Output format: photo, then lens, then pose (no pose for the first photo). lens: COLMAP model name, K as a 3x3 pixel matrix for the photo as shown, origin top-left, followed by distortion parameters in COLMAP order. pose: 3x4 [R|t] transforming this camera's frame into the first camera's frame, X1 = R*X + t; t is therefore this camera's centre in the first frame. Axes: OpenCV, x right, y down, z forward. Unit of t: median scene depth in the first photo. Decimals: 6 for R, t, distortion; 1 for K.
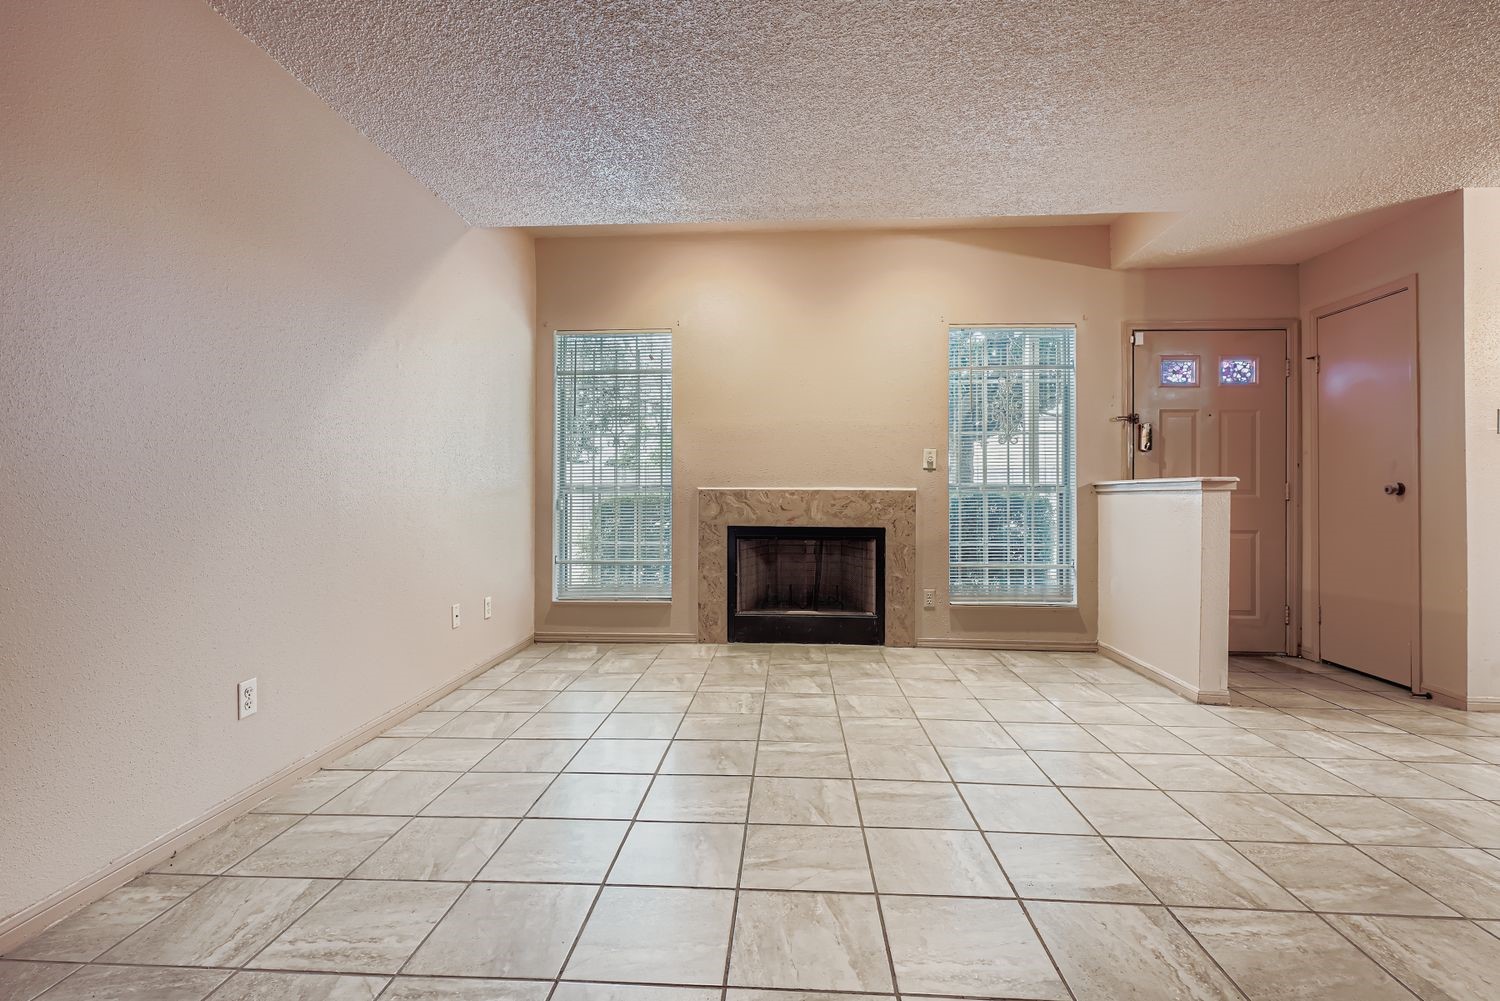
lens RADIAL K [[681.6, 0, 750.0], [0, 681.6, 500.5], [0, 0, 1]] dist [0.001556, -0.000294]
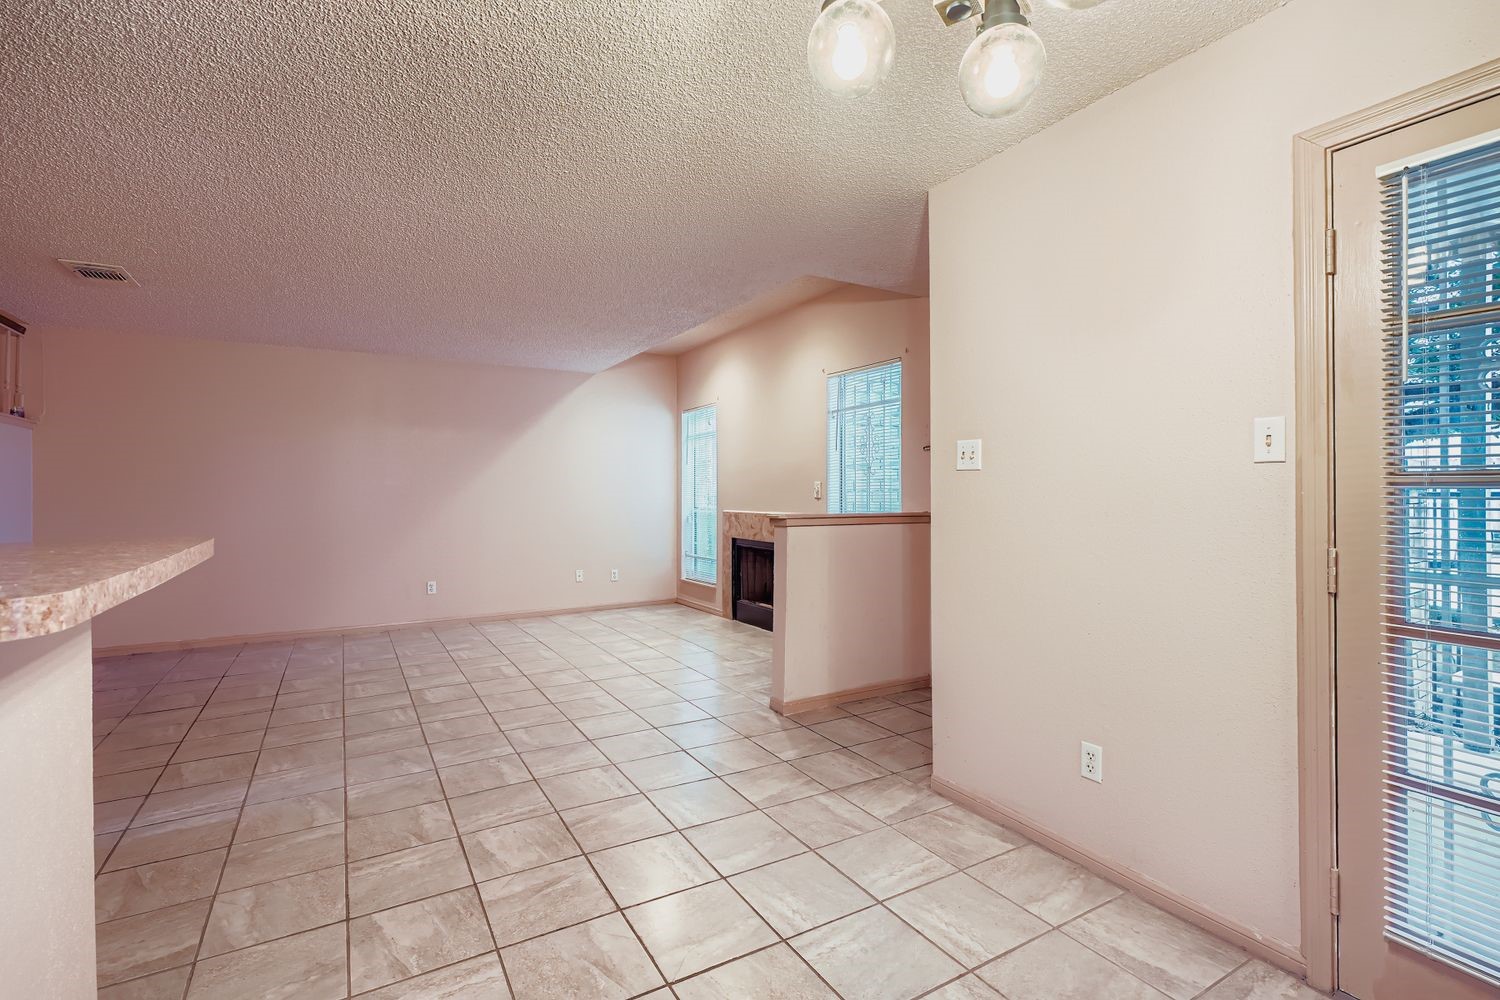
lens RADIAL K [[691.2, 0, 766.8], [0, 691.2, 489.0], [0, 0, 1]] dist [-0.000803, -0.000403]
pose [[0.570728, -0.009989, -0.821079, 1.208248], [-0.001440, 0.999912, -0.013165, -0.045935], [0.821138, 0.008696, 0.570663, 0.233756]]
